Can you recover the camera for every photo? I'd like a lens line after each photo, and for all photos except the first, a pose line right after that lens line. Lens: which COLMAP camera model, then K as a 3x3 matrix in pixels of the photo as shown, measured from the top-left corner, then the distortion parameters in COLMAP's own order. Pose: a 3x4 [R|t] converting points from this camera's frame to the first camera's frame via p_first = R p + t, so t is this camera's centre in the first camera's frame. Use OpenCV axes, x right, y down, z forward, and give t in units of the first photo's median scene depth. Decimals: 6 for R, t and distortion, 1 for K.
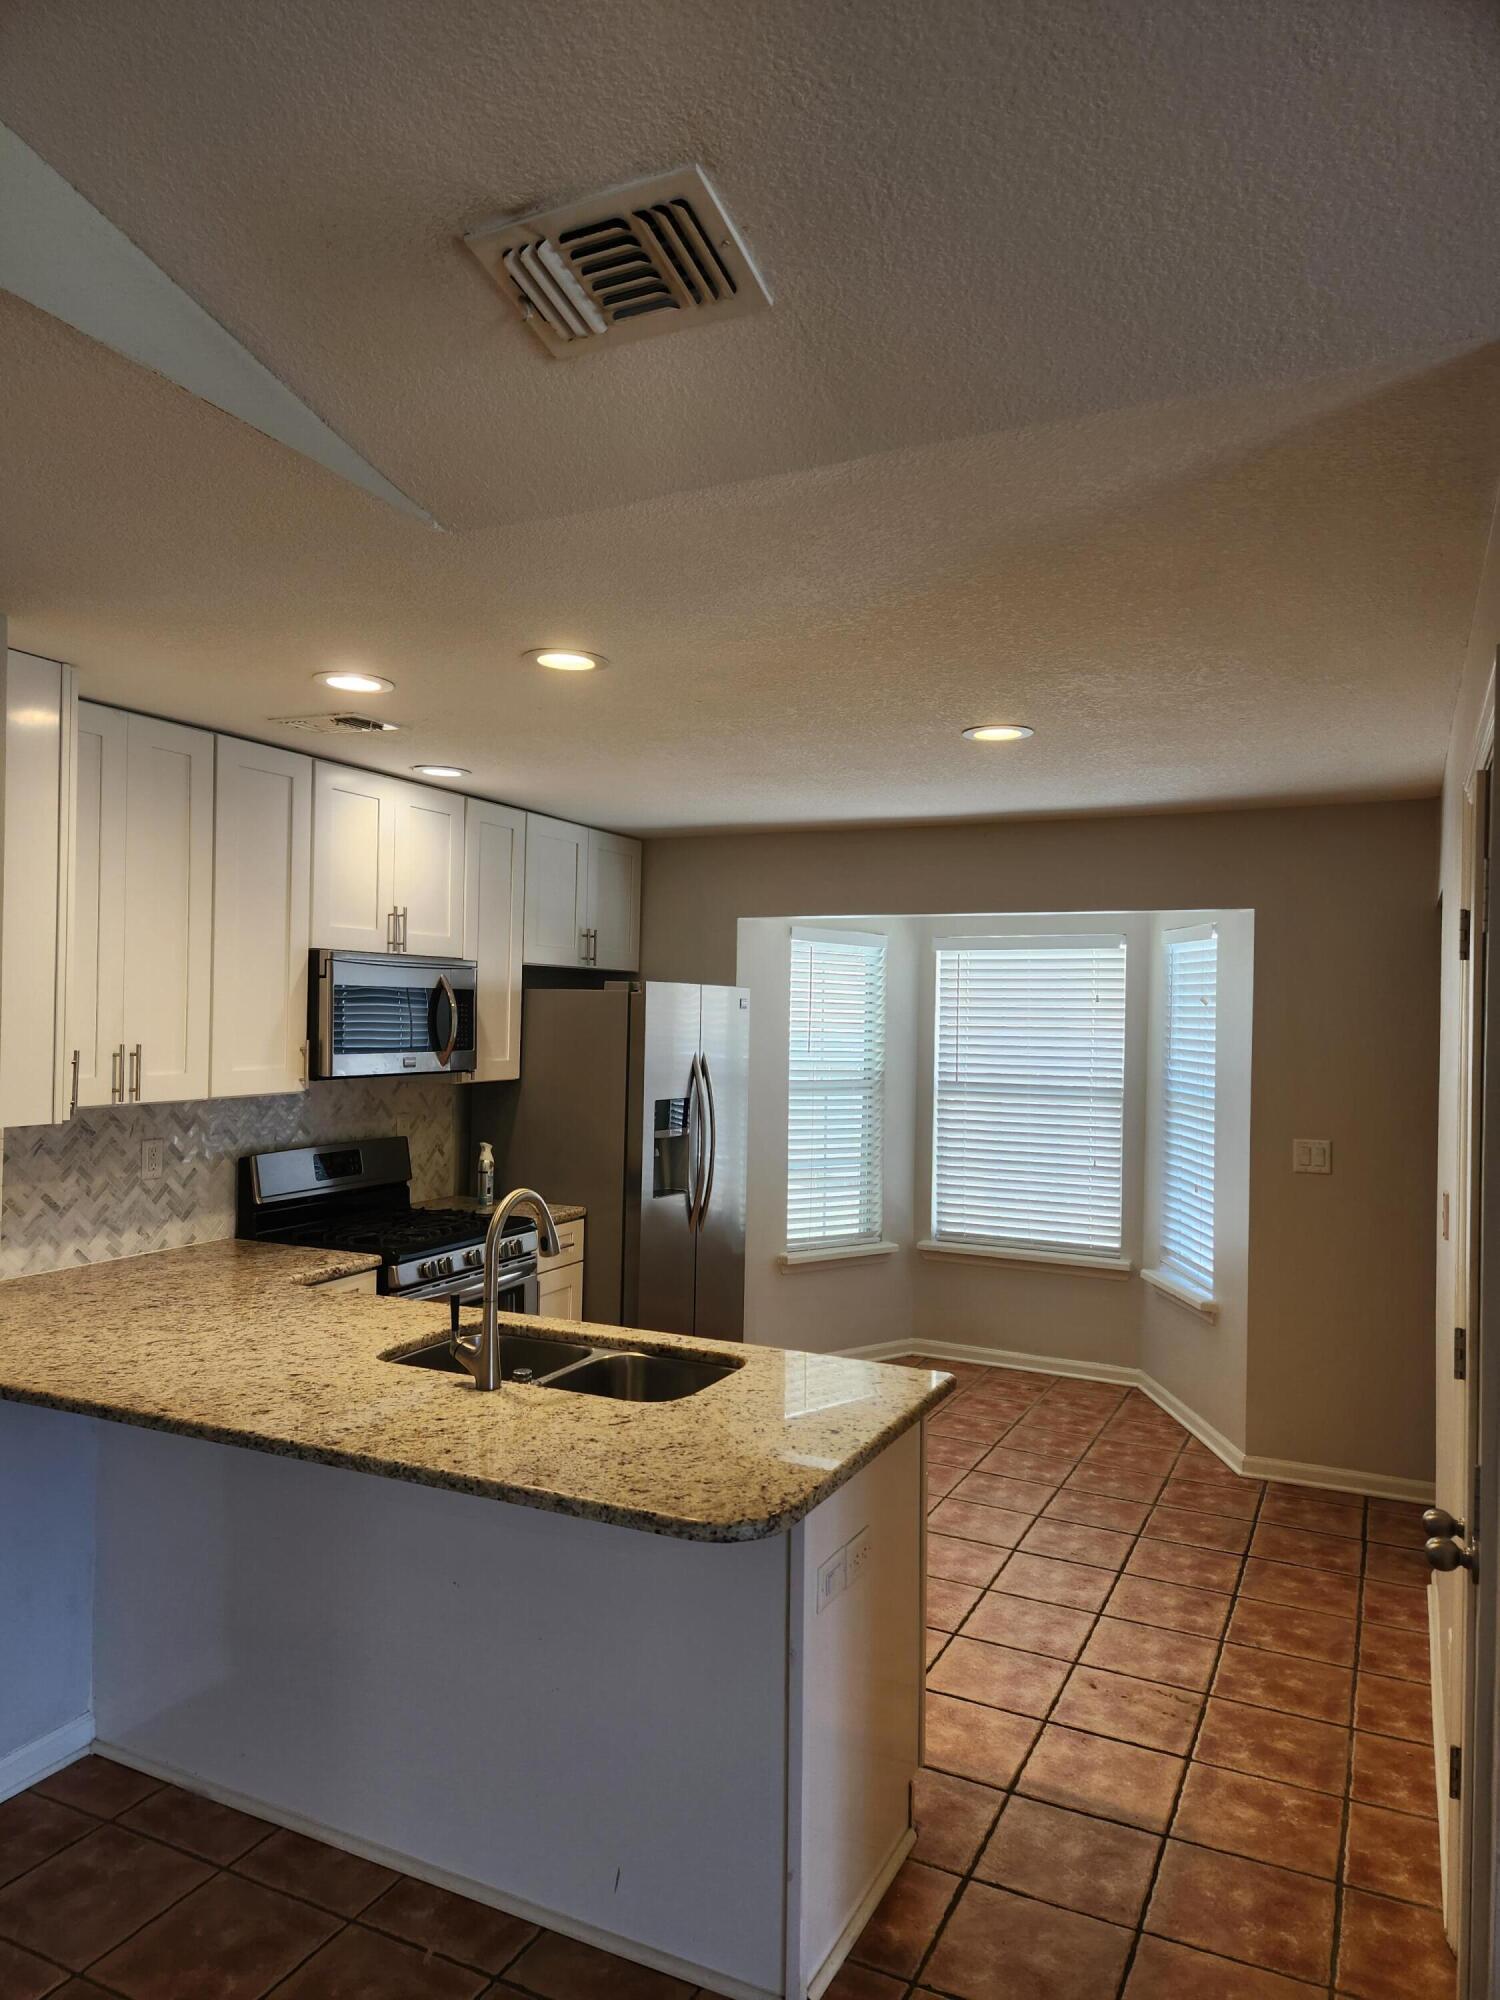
lens RADIAL K [[1349.5, 0, 761.6], [0, 1349.5, 1007.3], [0, 0, 1]] dist [0.056003, -0.008791]
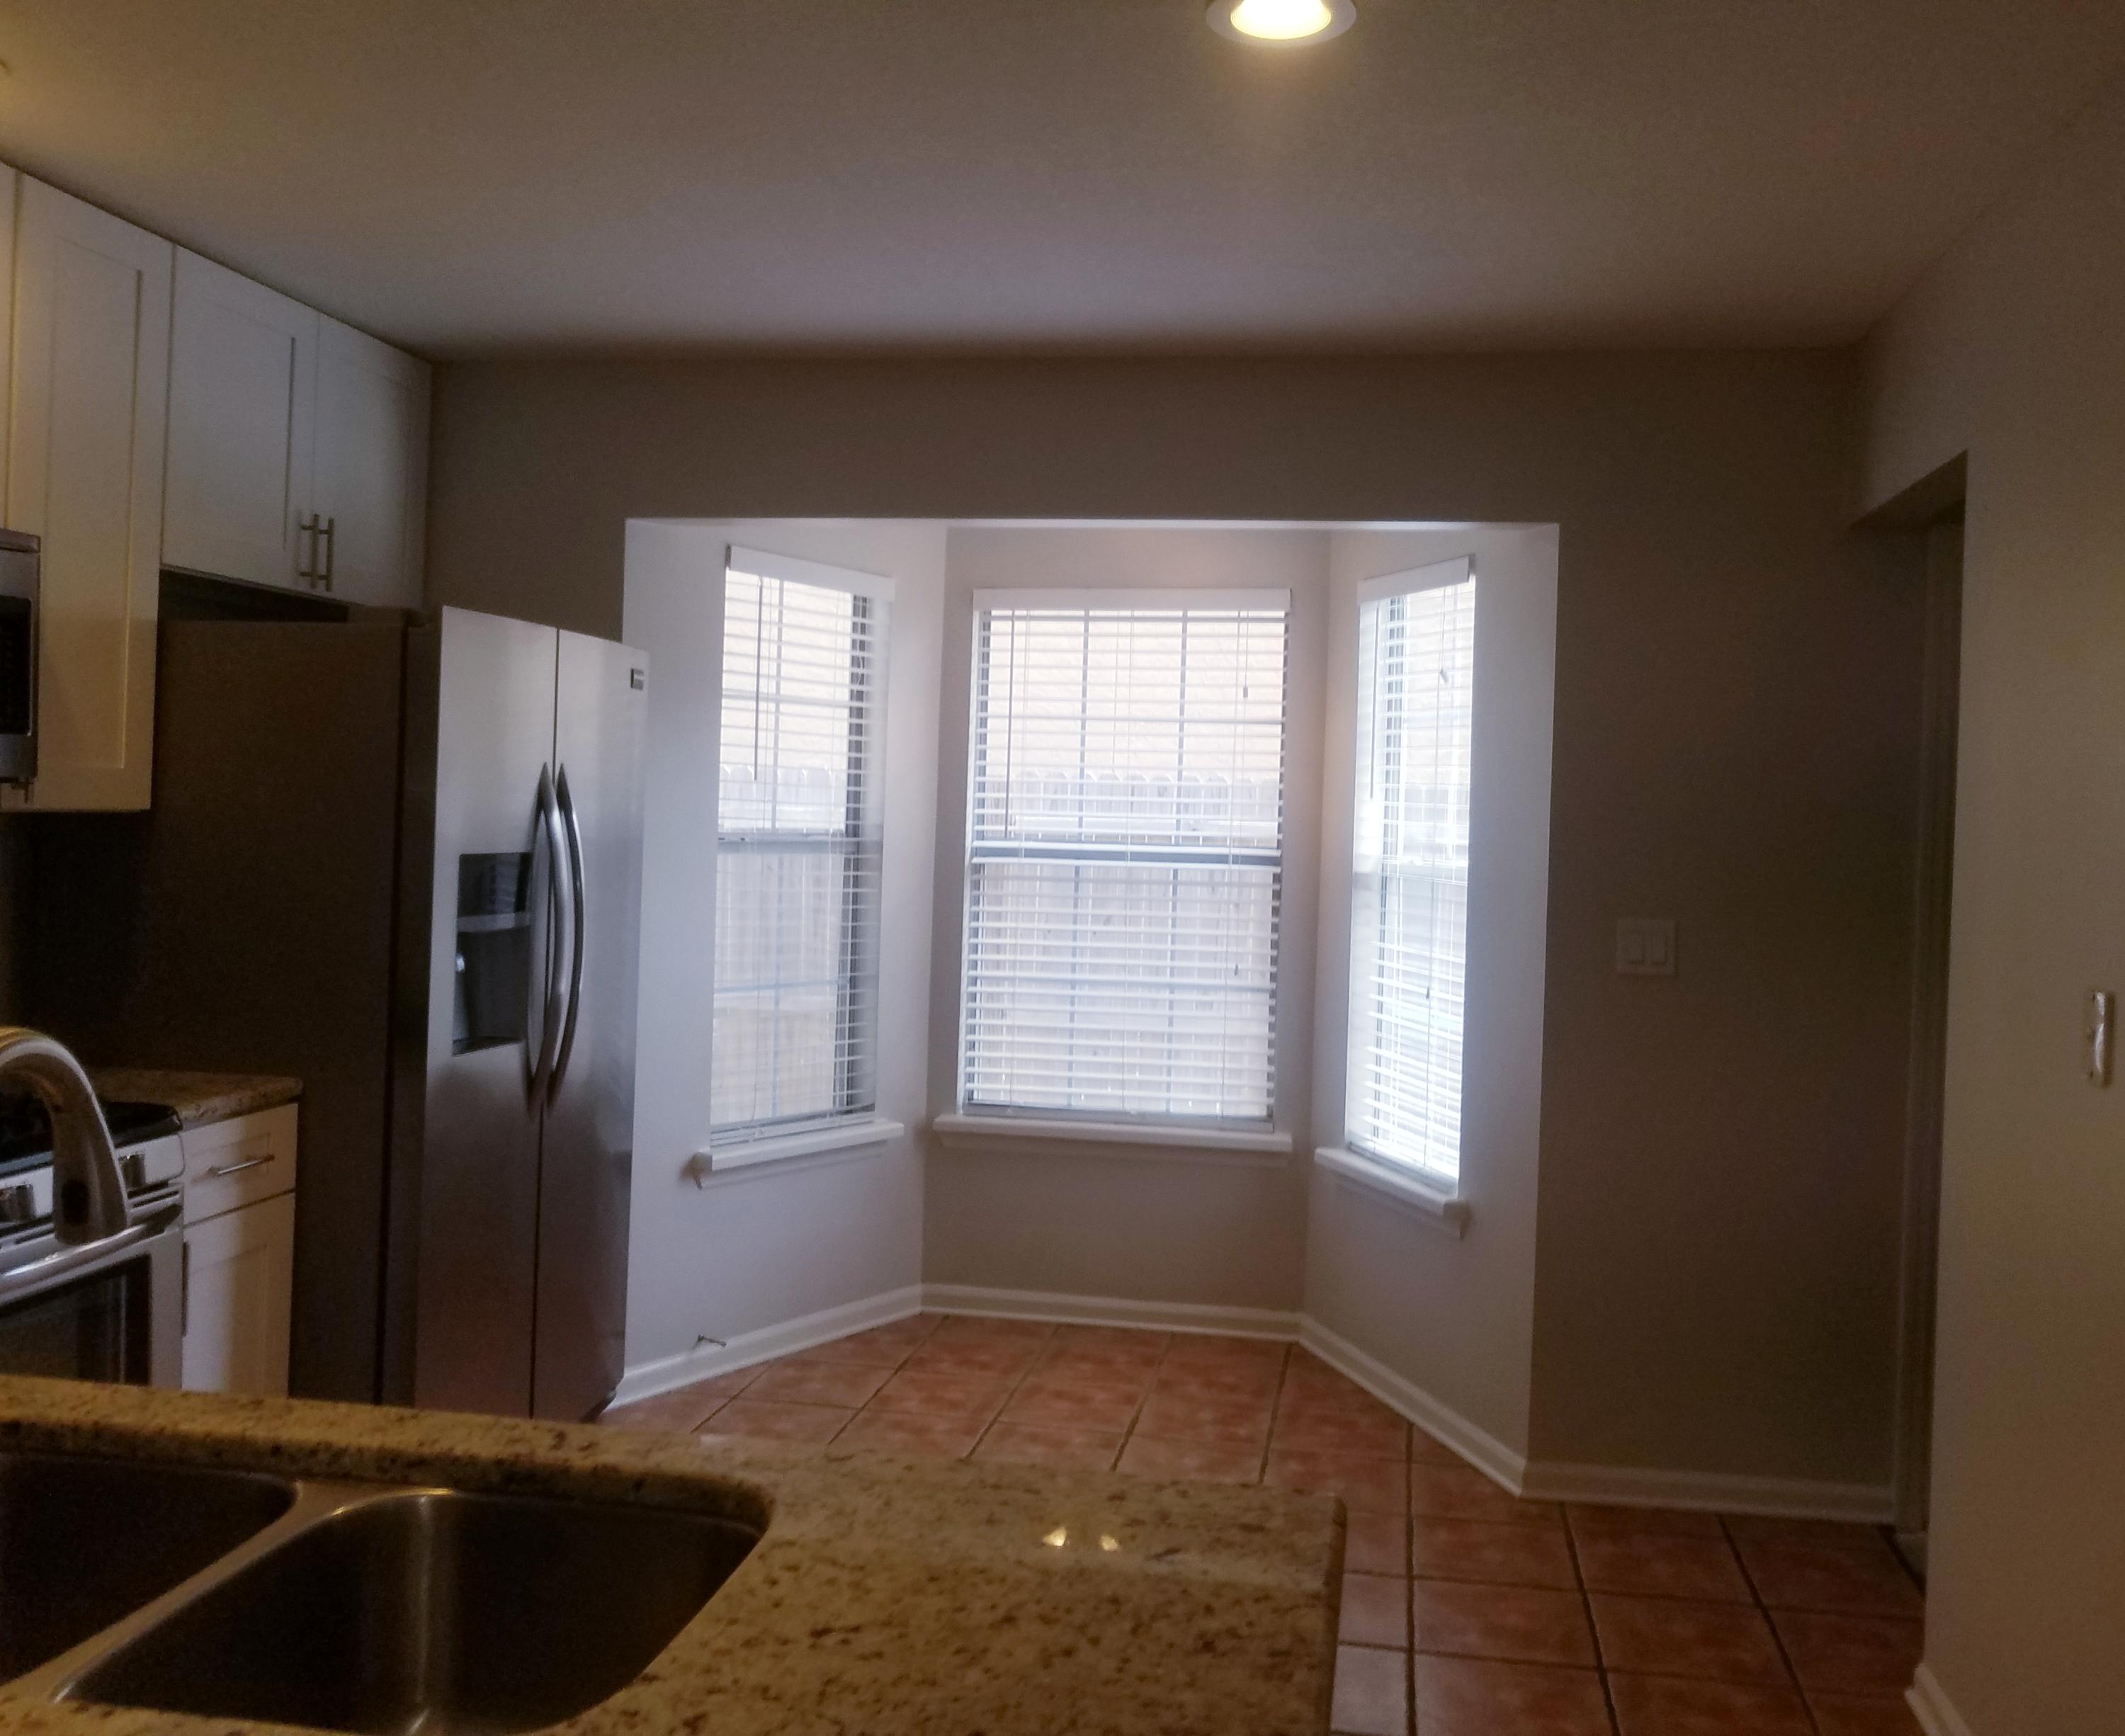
lens RADIAL K [[1870.2, 0, 1133.7], [0, 1870.2, 796.6], [0, 0, 1]] dist [-0.003854, 0.021950]
pose [[0.961177, 0.009163, 0.275781, -0.036010], [-0.011517, 0.999910, 0.006916, 0.046945], [-0.275693, -0.009824, 0.961196, 0.329965]]
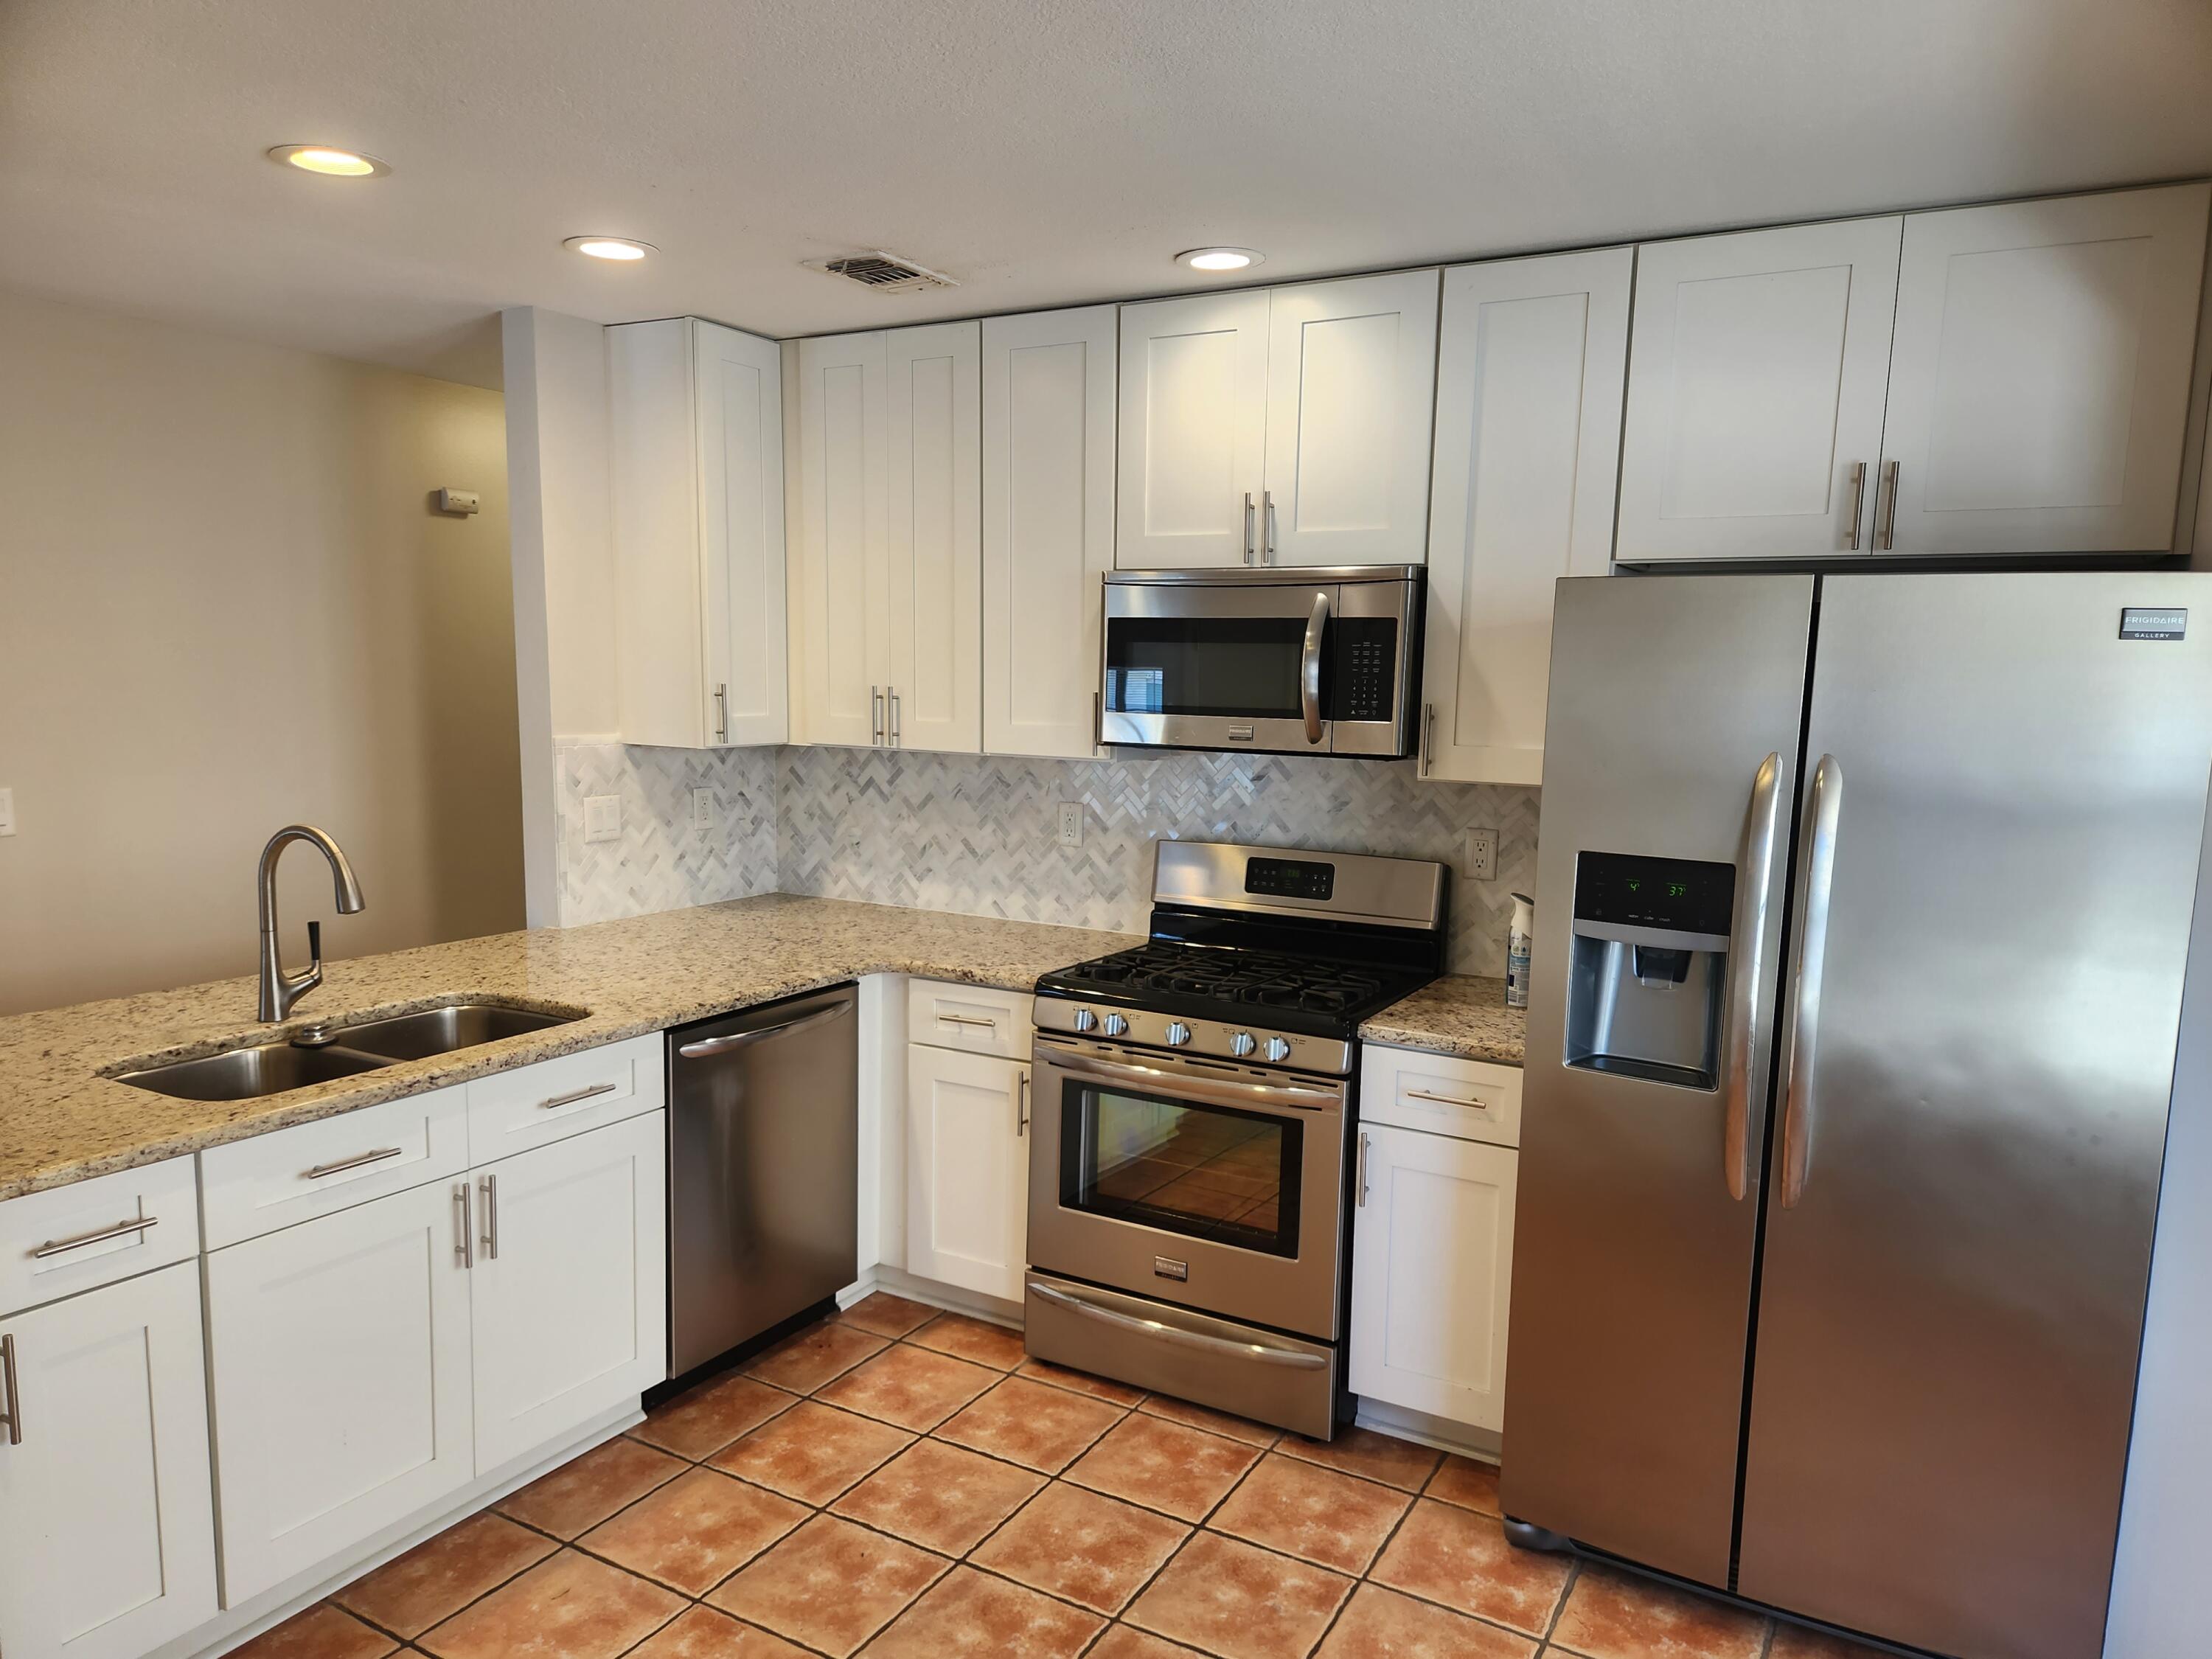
lens RADIAL K [[1492.5, 0, 1091.3], [0, 1492.5, 872.4], [0, 0, 1]] dist [0.056003, -0.008791]
pose [[-0.059984, 0.120548, -0.990894, 0.477586], [-0.019887, 0.992340, 0.121928, 0.019701], [0.998001, 0.027020, -0.057127, 0.956287]]
